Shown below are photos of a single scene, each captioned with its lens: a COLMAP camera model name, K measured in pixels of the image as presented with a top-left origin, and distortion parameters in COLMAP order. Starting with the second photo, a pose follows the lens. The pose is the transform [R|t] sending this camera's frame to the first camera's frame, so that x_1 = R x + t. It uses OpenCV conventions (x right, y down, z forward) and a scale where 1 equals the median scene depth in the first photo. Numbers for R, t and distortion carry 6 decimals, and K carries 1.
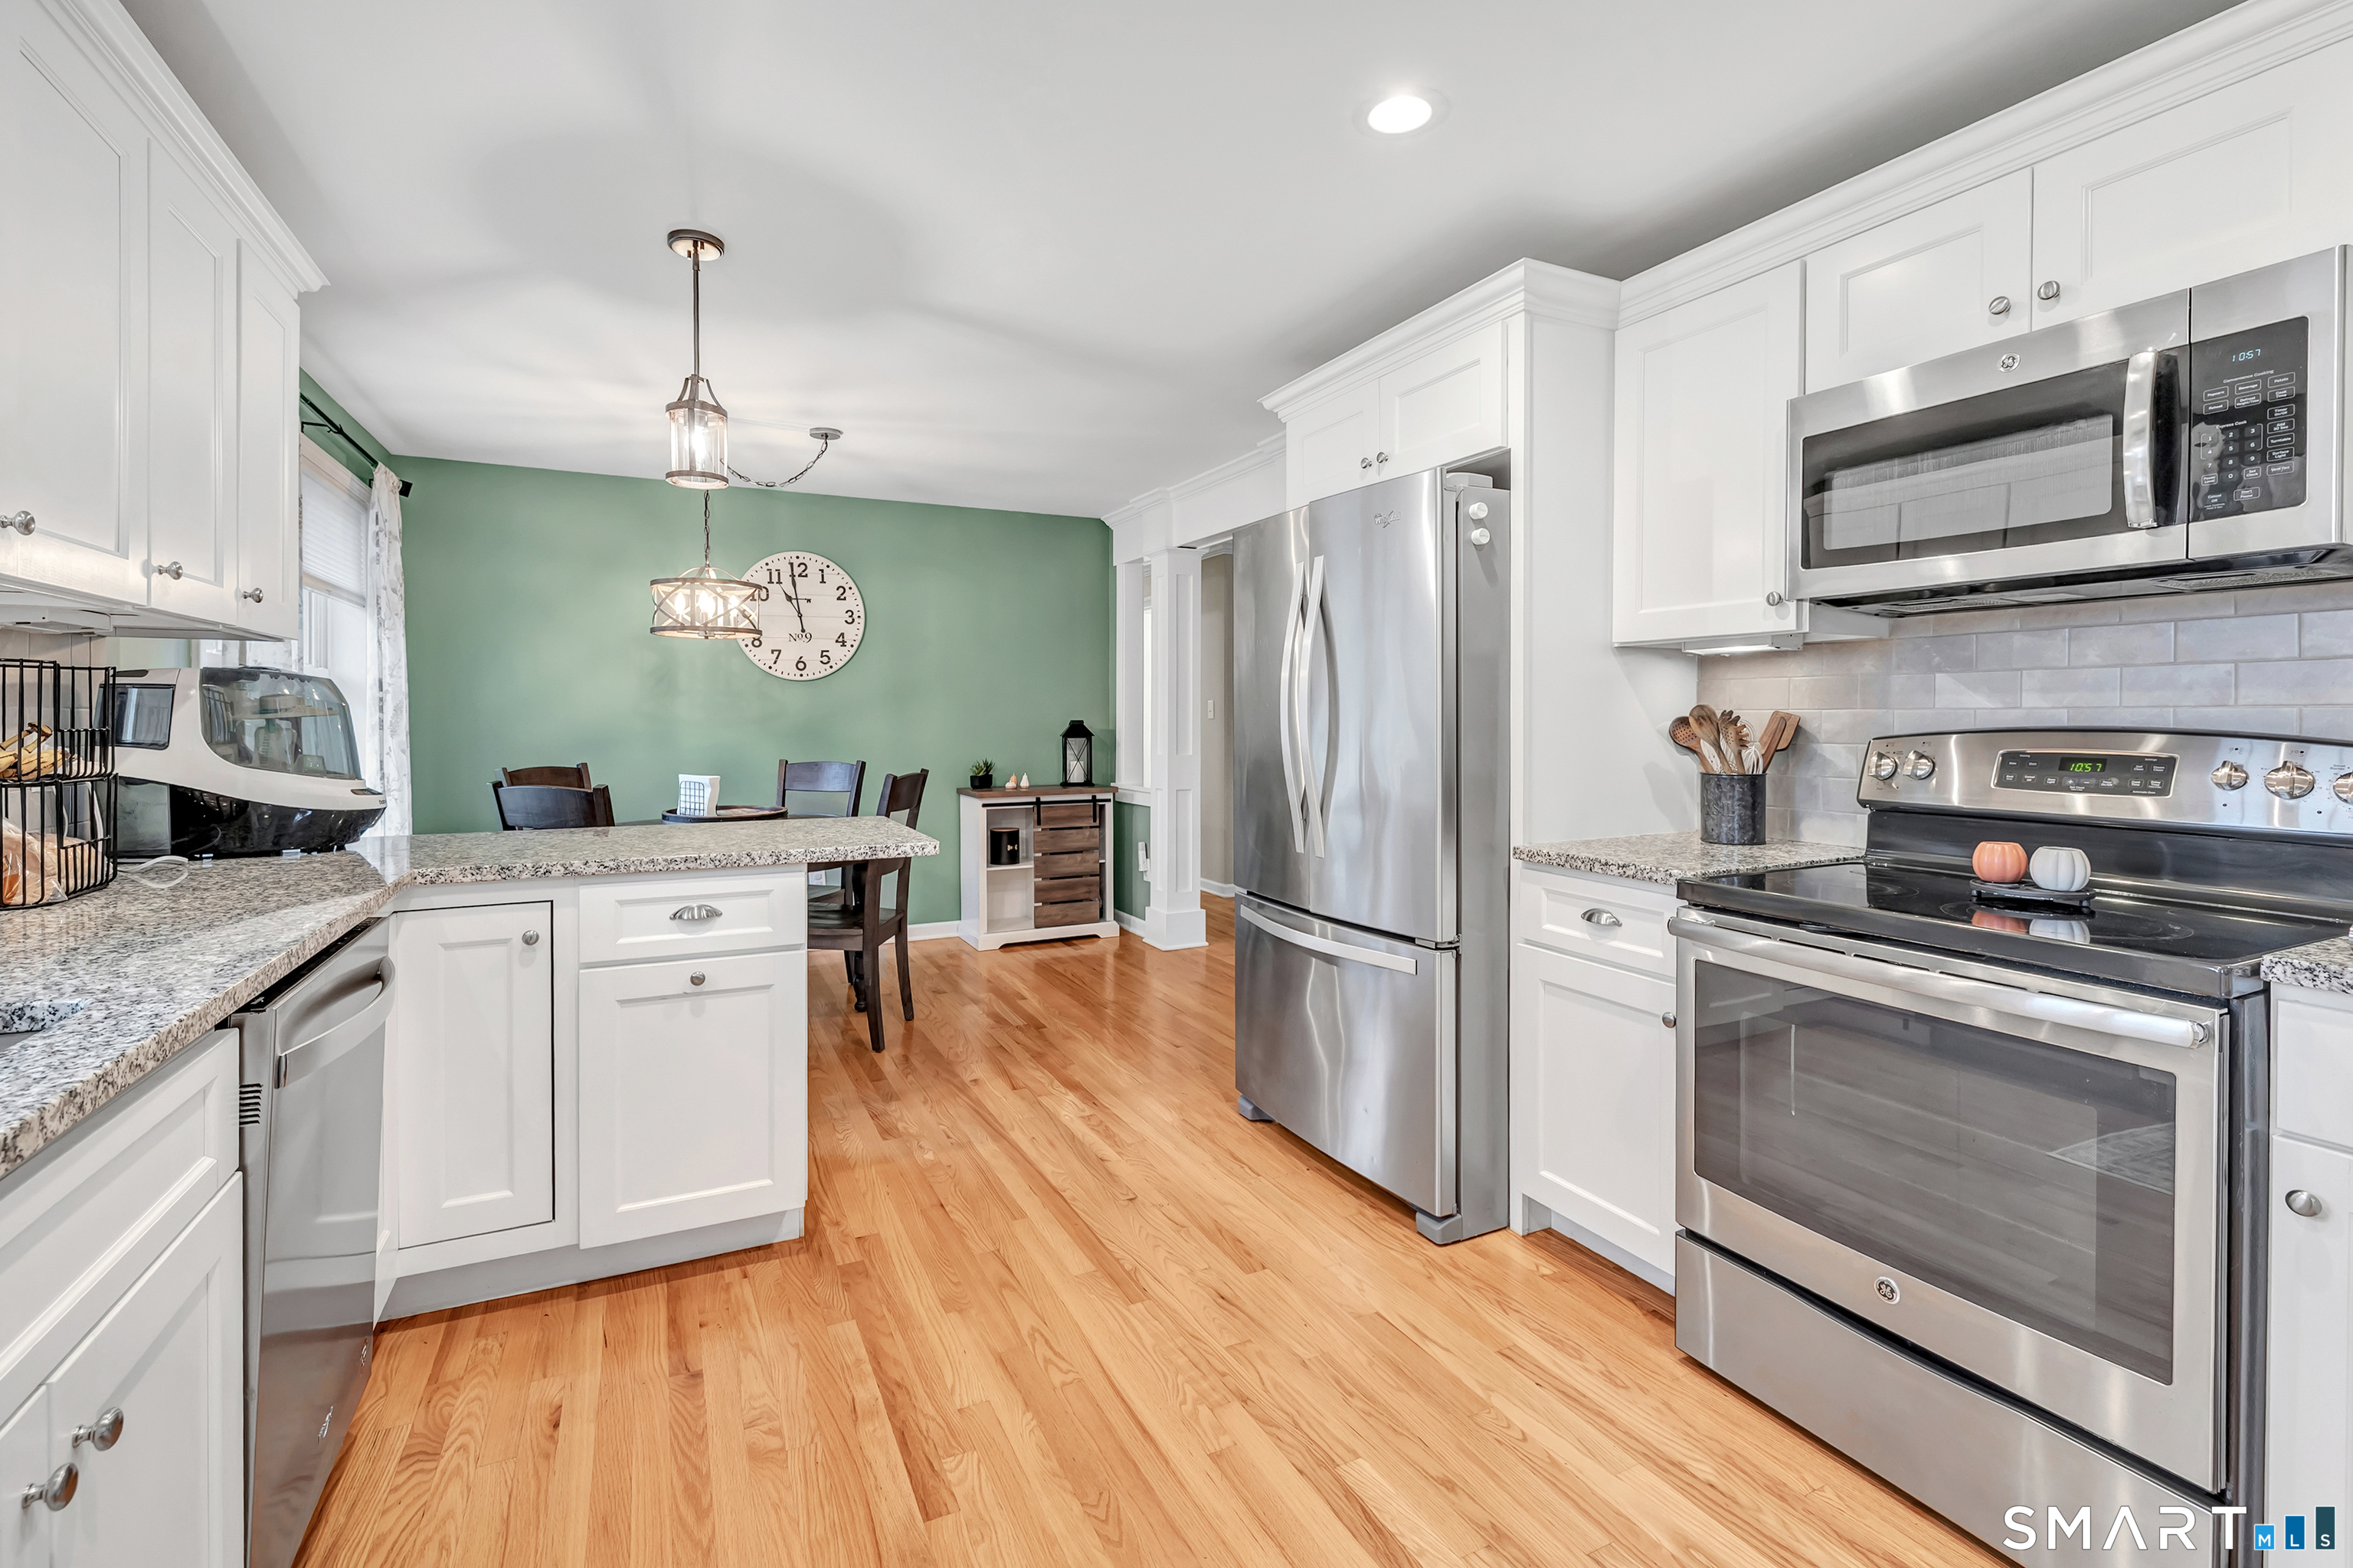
lens RADIAL K [[1122.7, 0, 1120.8], [0, 1122.7, 736.1], [0, 0, 1]] dist [-0.000572, 0.000505]
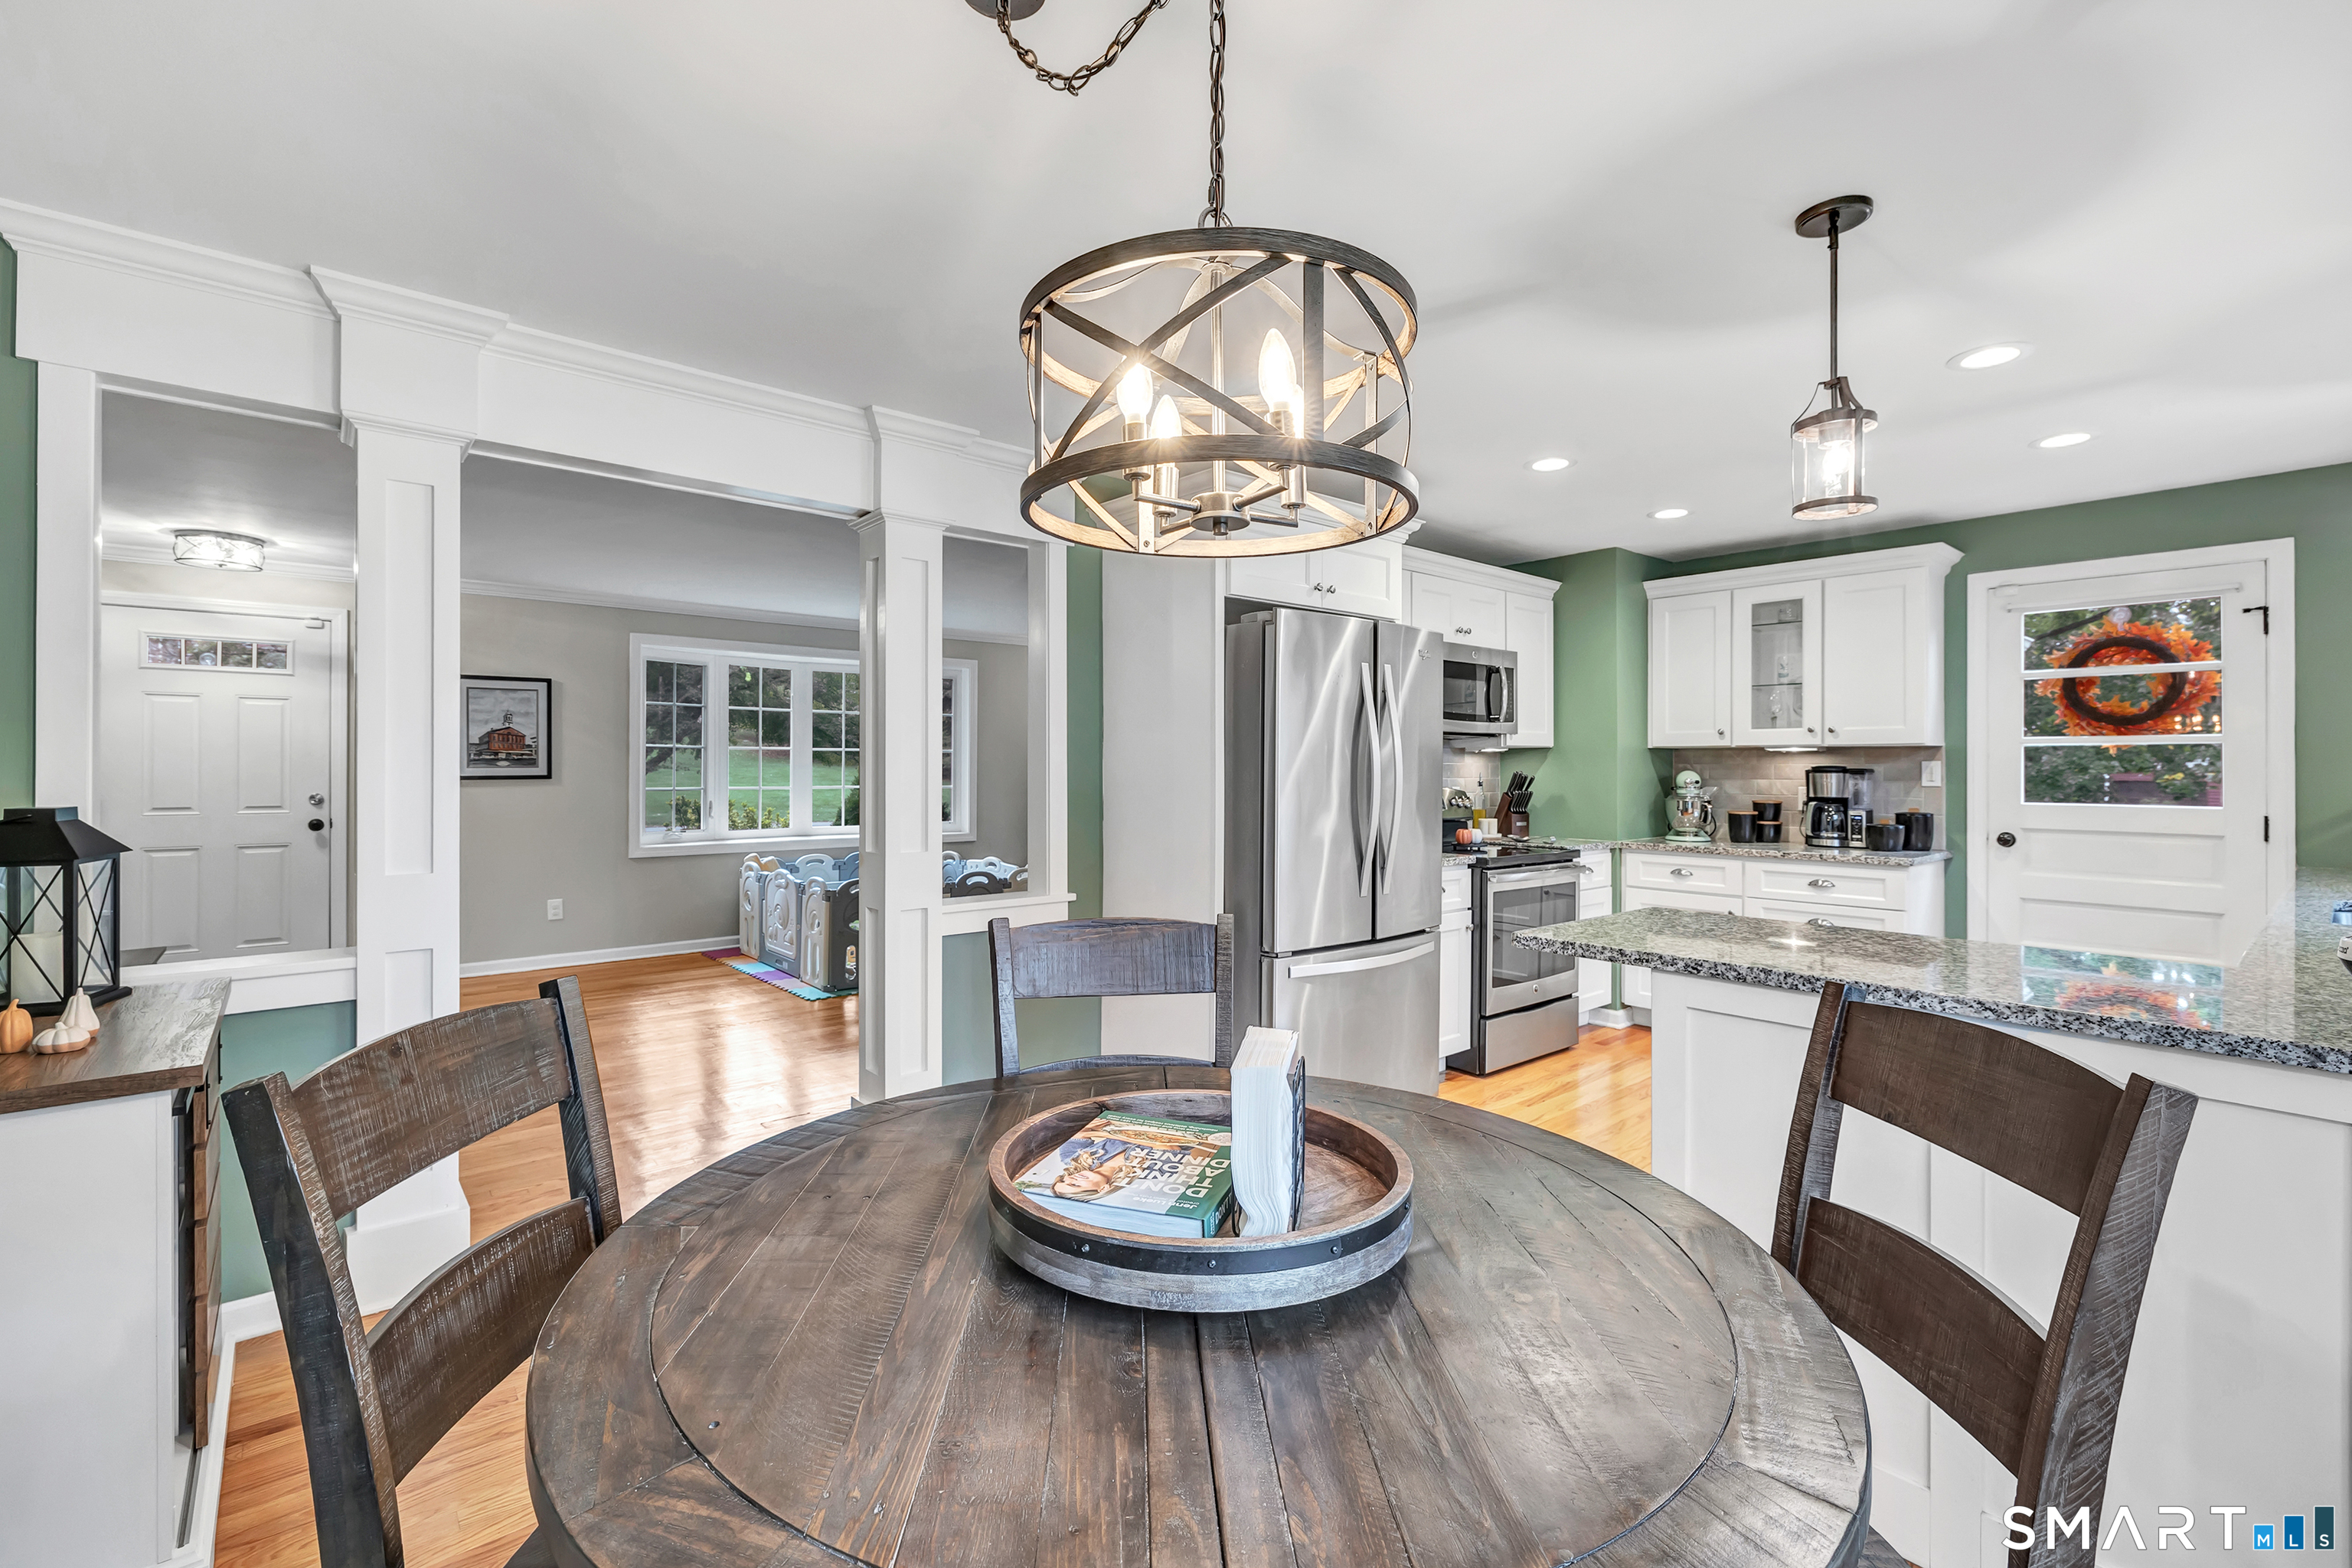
lens RADIAL K [[982.9, 0, 1226.8], [0, 982.9, 762.9], [0, 0, 1]] dist [0.000150, 0.000047]
pose [[-0.337188, 0.003625, 0.941430, -1.008592], [0.008781, 0.999961, -0.000705, -0.055635], [-0.941396, 0.008029, -0.337207, 1.875320]]
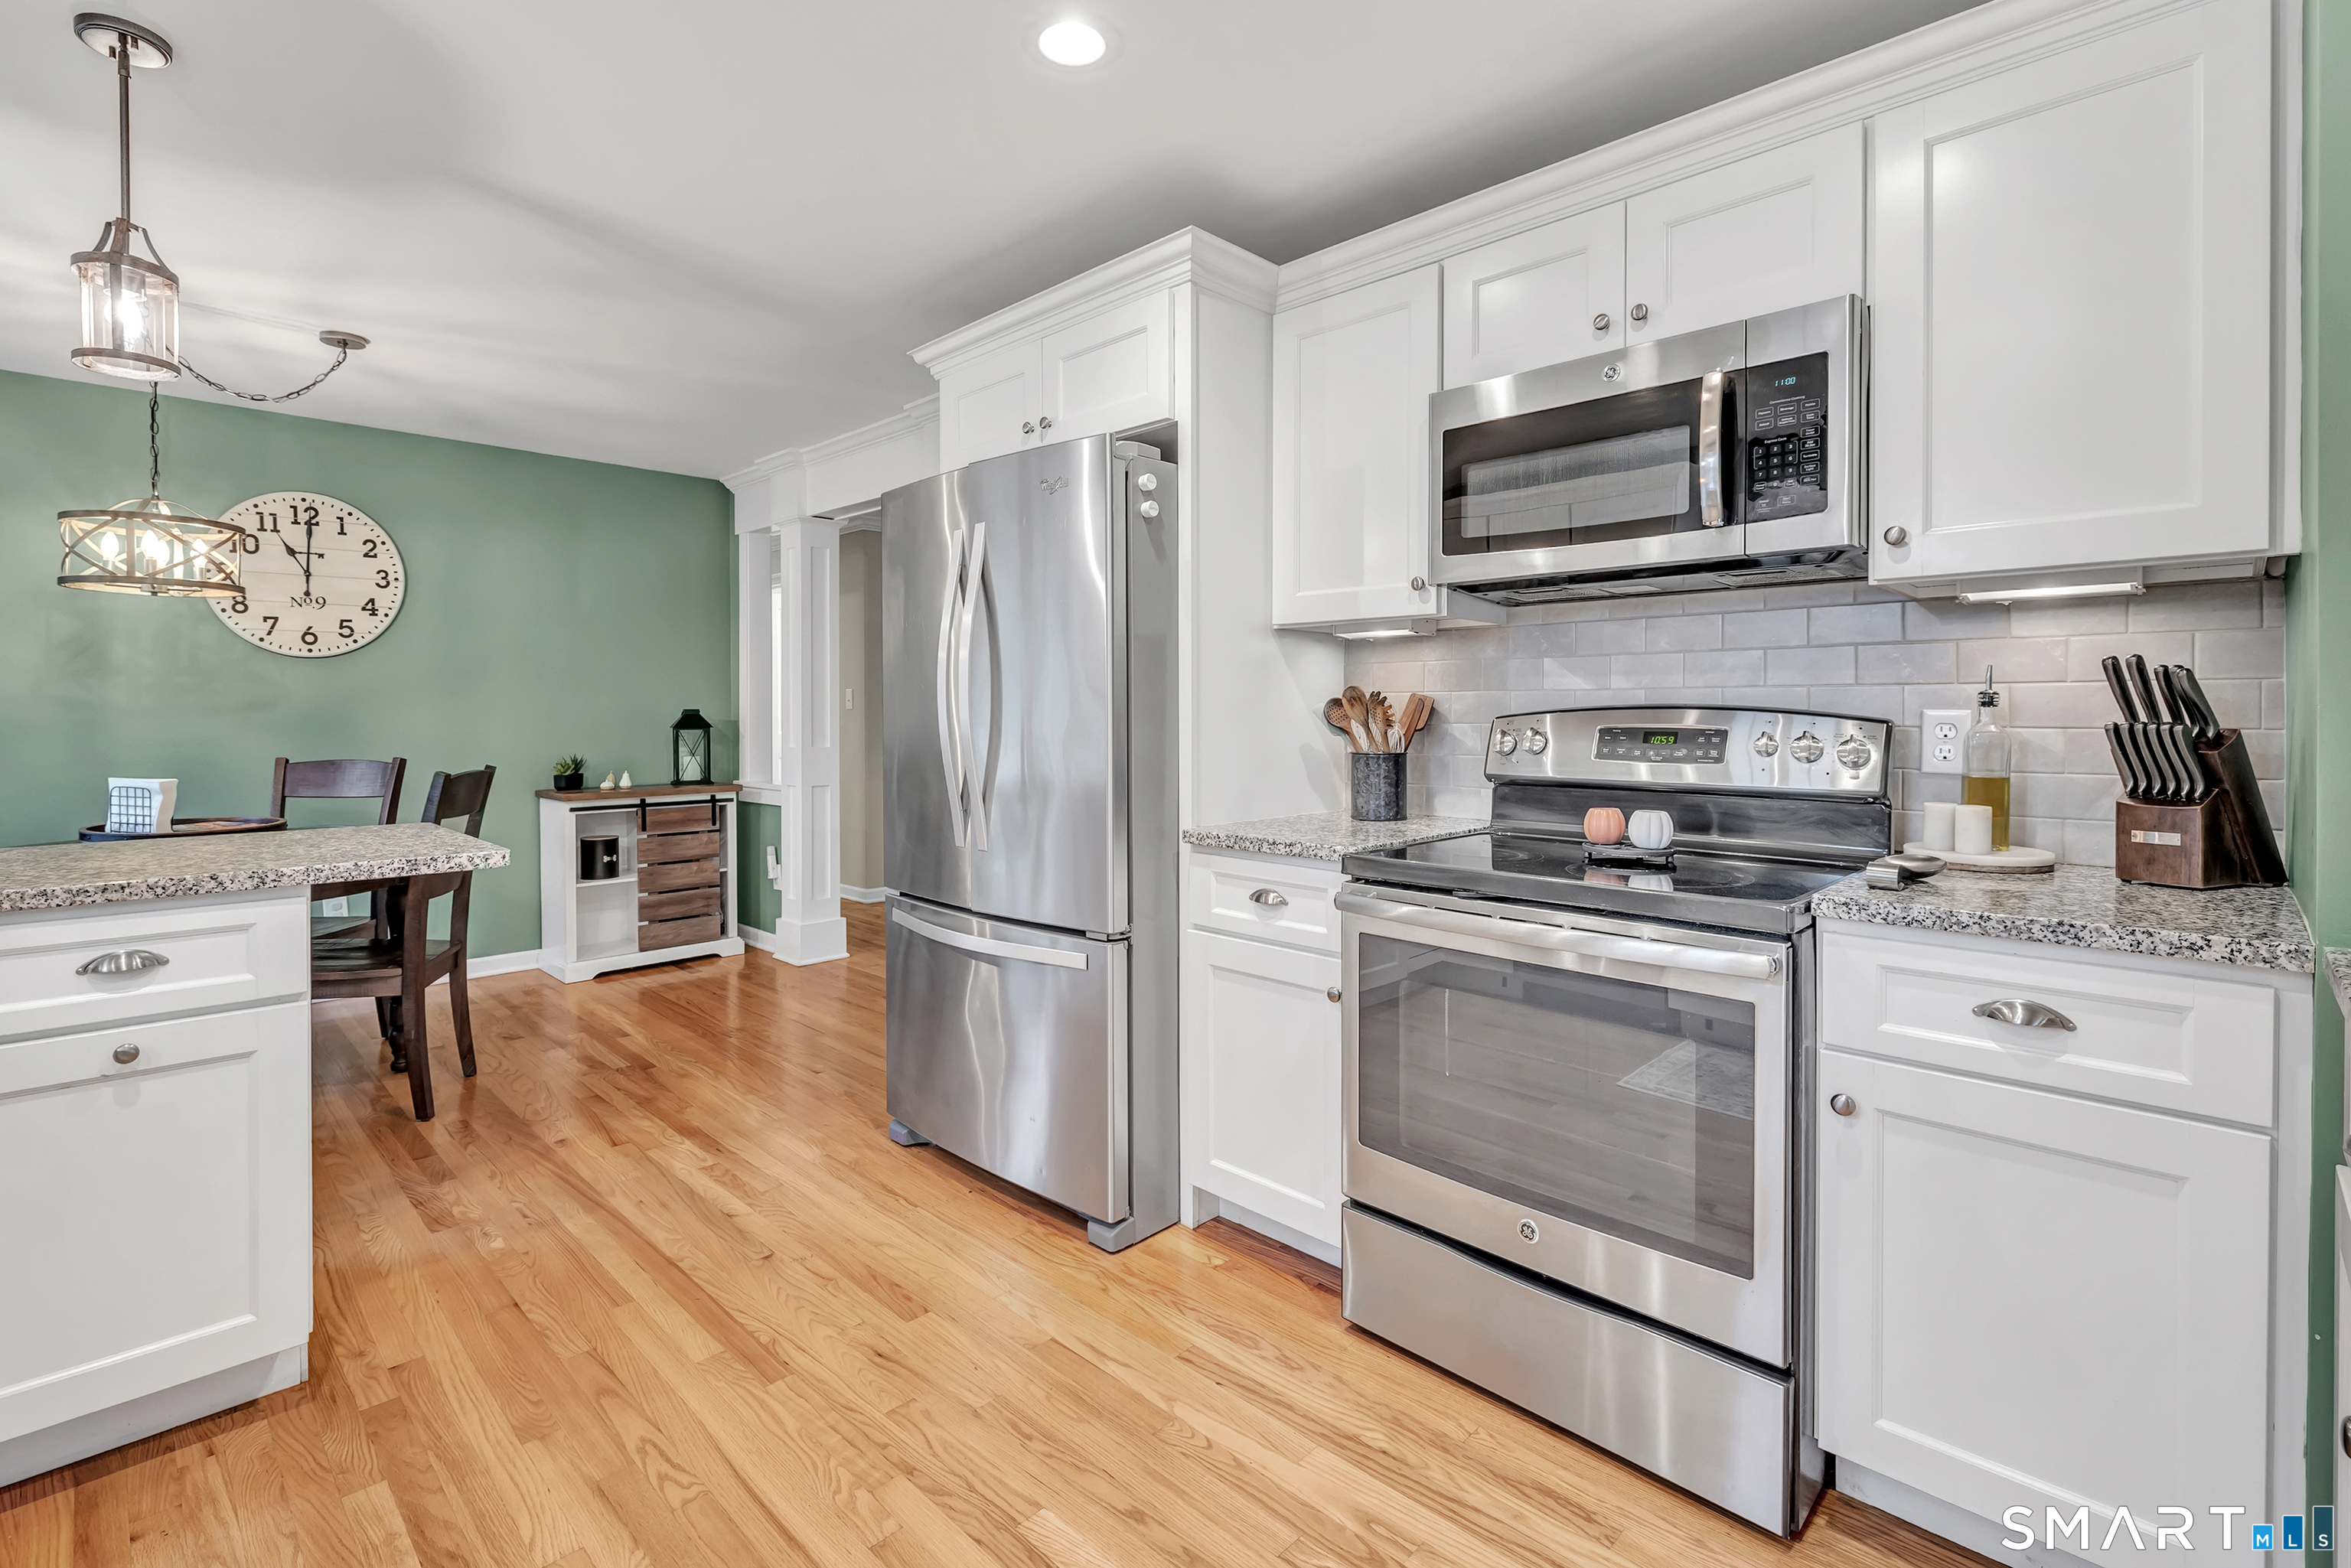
lens RADIAL K [[1157.4, 0, 1181.3], [0, 1157.4, 728.1], [0, 0, 1]] dist [-0.000437, -0.000241]
pose [[0.934567, -0.004542, 0.355759, -0.008694], [0.005916, 0.999979, -0.002775, 0.013499], [-0.355739, 0.004698, 0.934573, 0.066809]]
